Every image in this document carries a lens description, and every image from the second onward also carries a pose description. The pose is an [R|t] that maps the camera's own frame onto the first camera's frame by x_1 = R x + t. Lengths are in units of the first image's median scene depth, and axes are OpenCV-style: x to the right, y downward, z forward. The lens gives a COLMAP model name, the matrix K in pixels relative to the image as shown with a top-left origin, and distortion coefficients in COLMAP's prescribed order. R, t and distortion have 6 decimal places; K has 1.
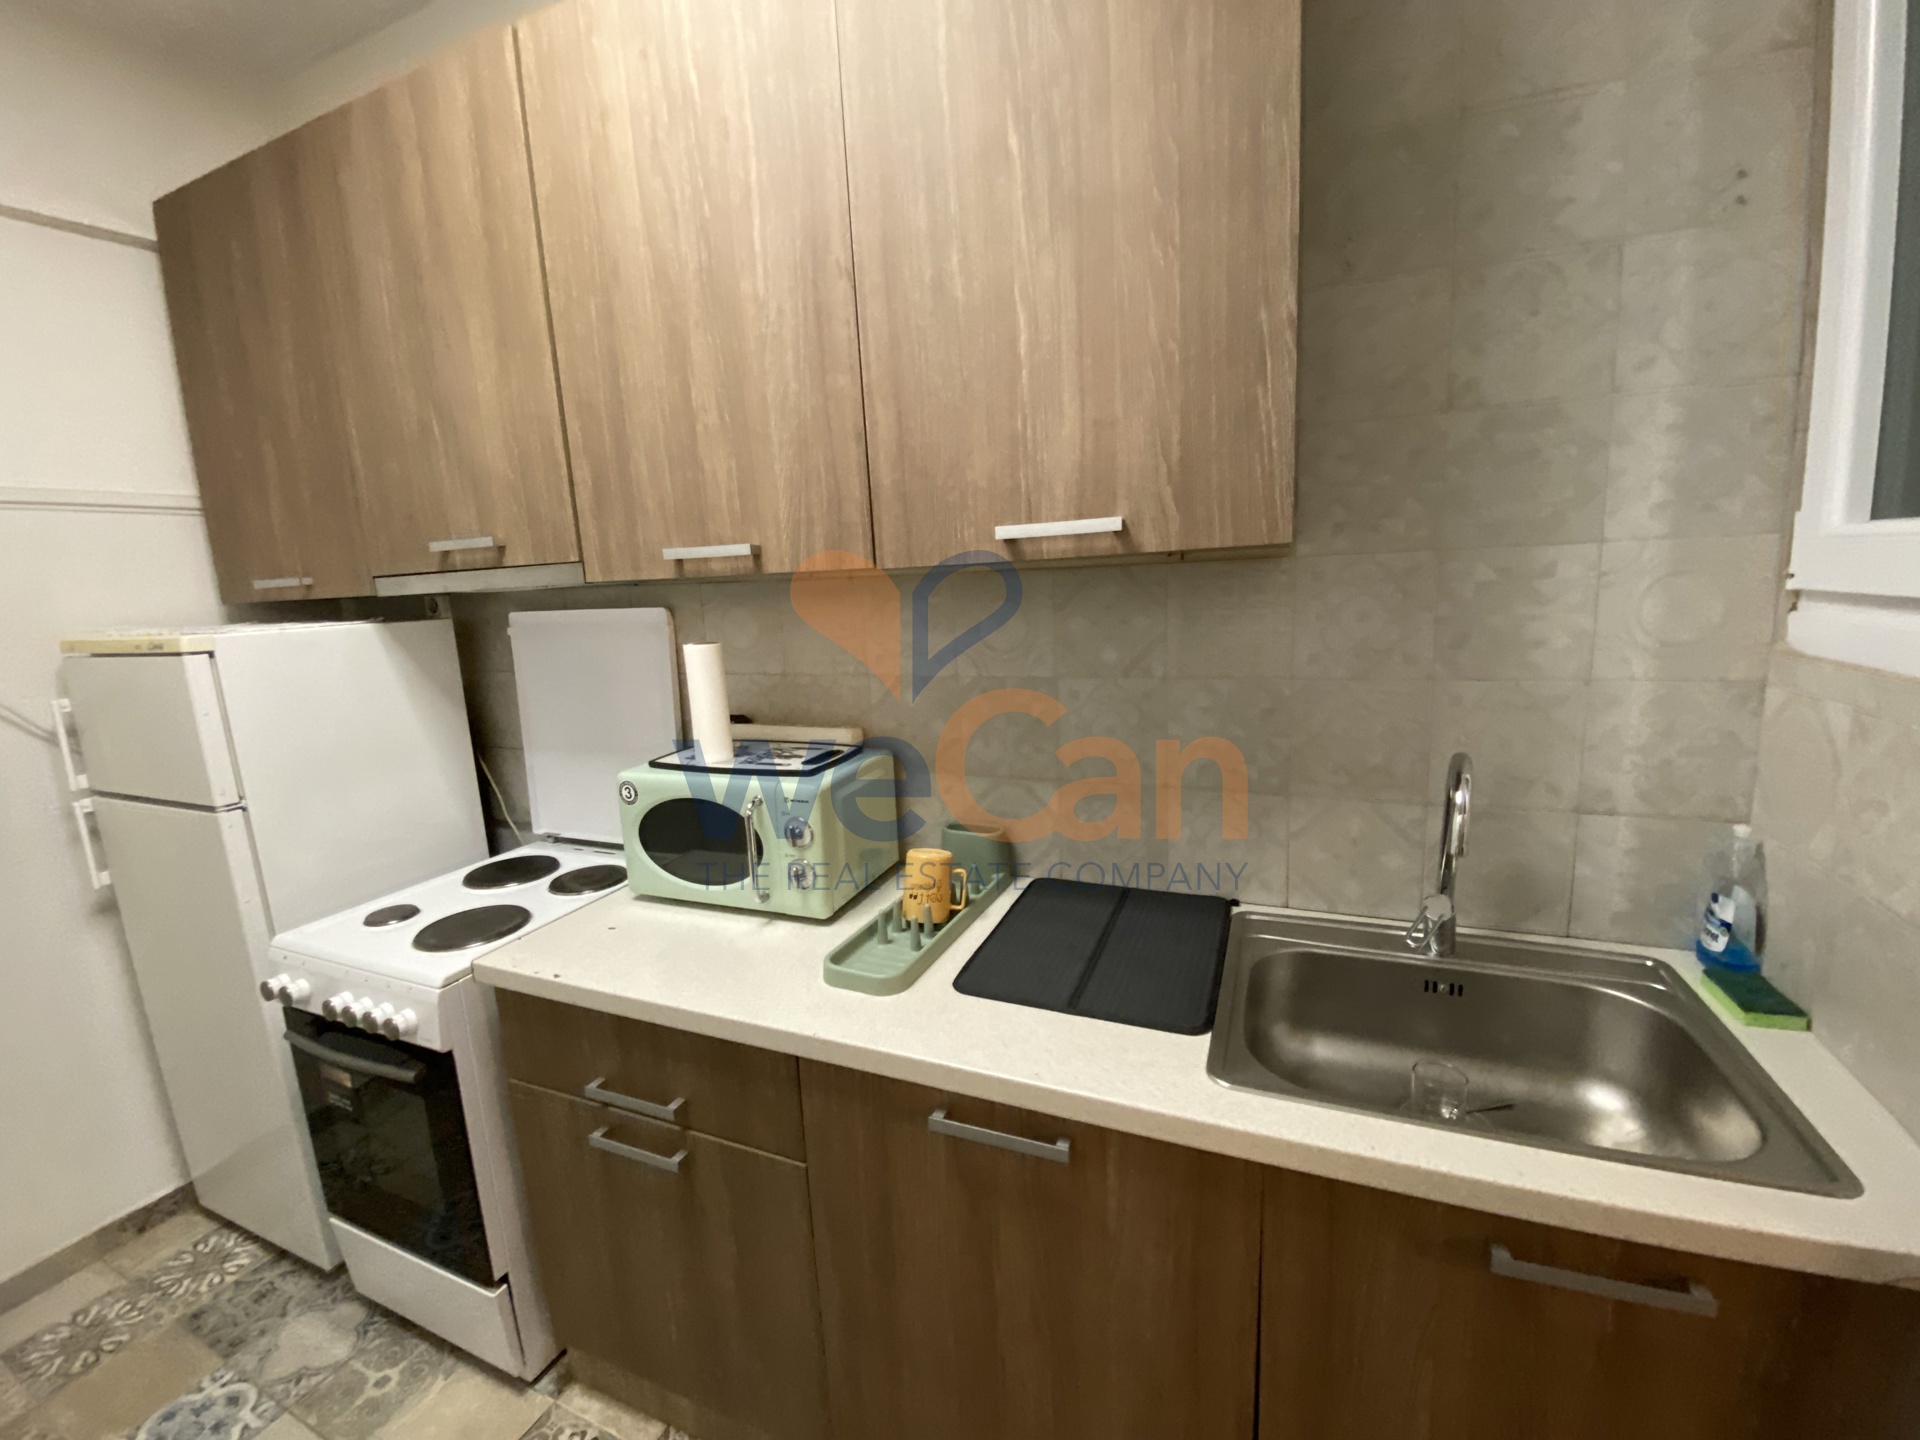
lens RADIAL K [[766.7, 0, 945.3], [0, 766.7, 716.3], [0, 0, 1]] dist [-0.003590, -0.011534]
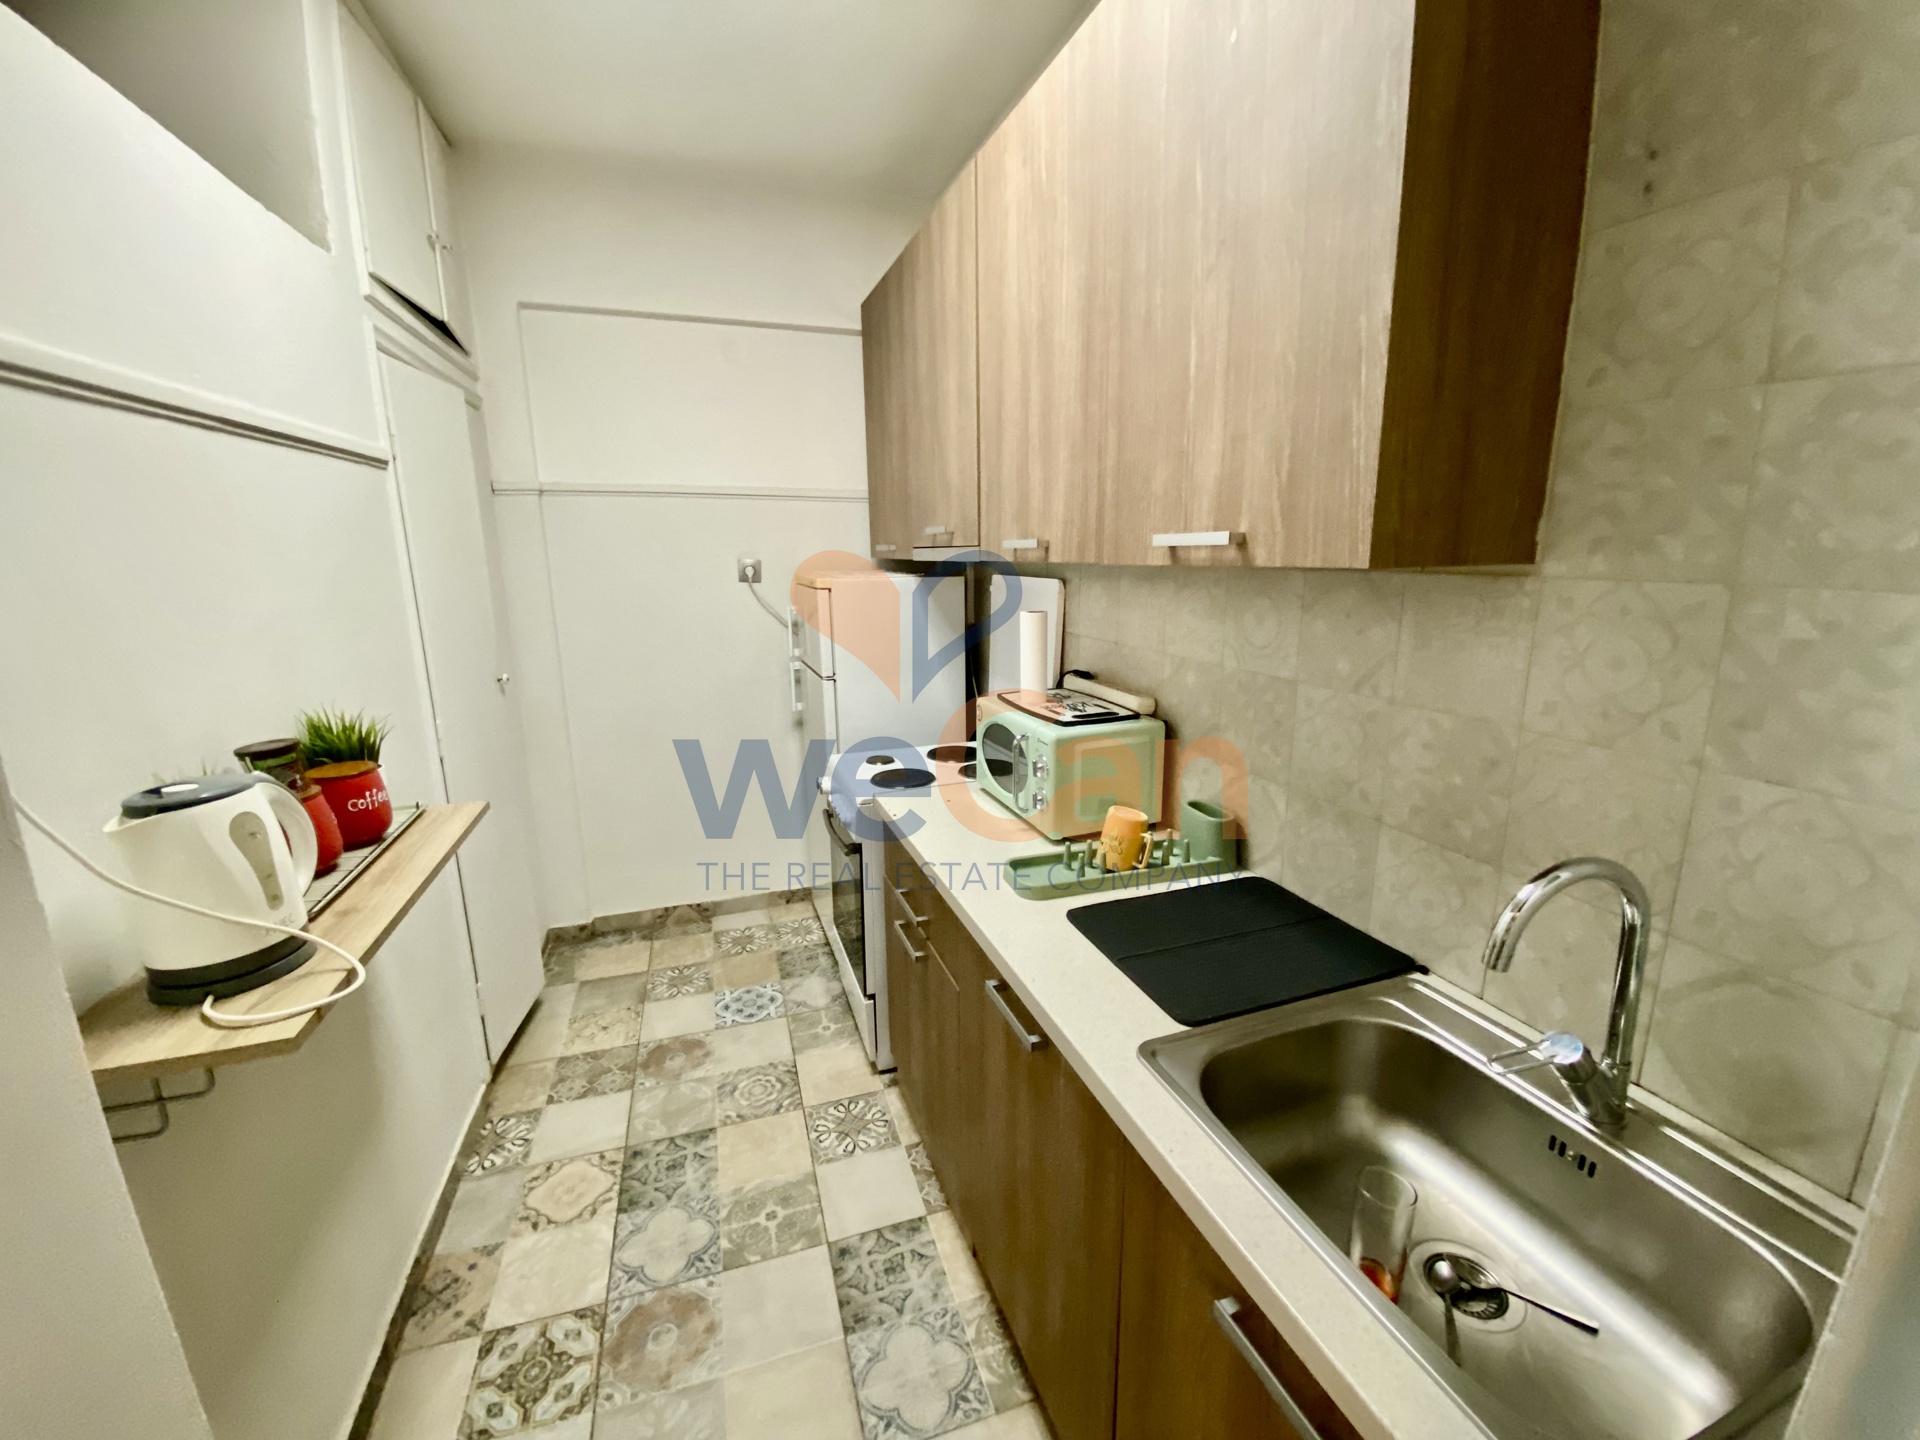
lens RADIAL K [[766.7, 0, 968.2], [0, 766.7, 718.8], [0, 0, 1]] dist [-0.003590, -0.011534]
pose [[0.676040, 0.197765, -0.709830, 0.603818], [-0.149705, 0.980083, 0.130481, -0.073300], [0.721497, 0.018054, 0.692182, 0.022423]]
